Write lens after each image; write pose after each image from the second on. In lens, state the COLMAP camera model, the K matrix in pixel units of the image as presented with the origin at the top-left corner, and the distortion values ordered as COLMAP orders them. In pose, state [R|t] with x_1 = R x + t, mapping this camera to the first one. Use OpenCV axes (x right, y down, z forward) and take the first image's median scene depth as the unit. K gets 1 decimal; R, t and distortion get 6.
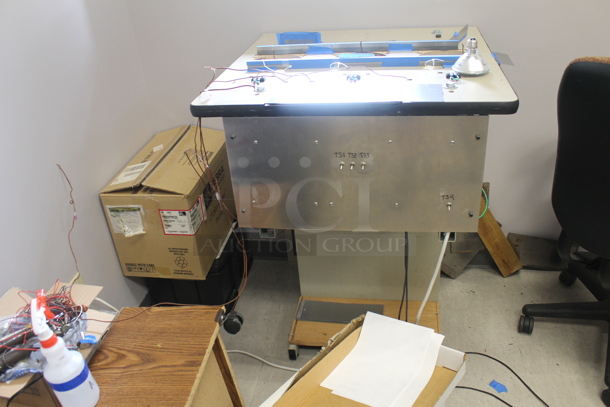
lens RADIAL K [[509.8, 0, 305.0], [0, 509.8, 203.5], [0, 0, 1]] dist [-0.169611, -0.000640]
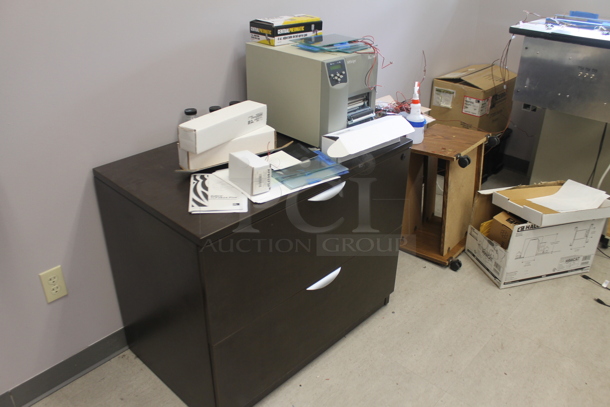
lens RADIAL K [[511.4, 0, 305.0], [0, 511.4, 203.5], [0, 0, 1]] dist [-0.072452, 0.000188]
pose [[0.832371, 0.329269, -0.445804, 0.146000], [-0.333459, 0.940035, 0.071696, 0.414516], [0.442678, 0.088979, 0.892255, -0.748211]]
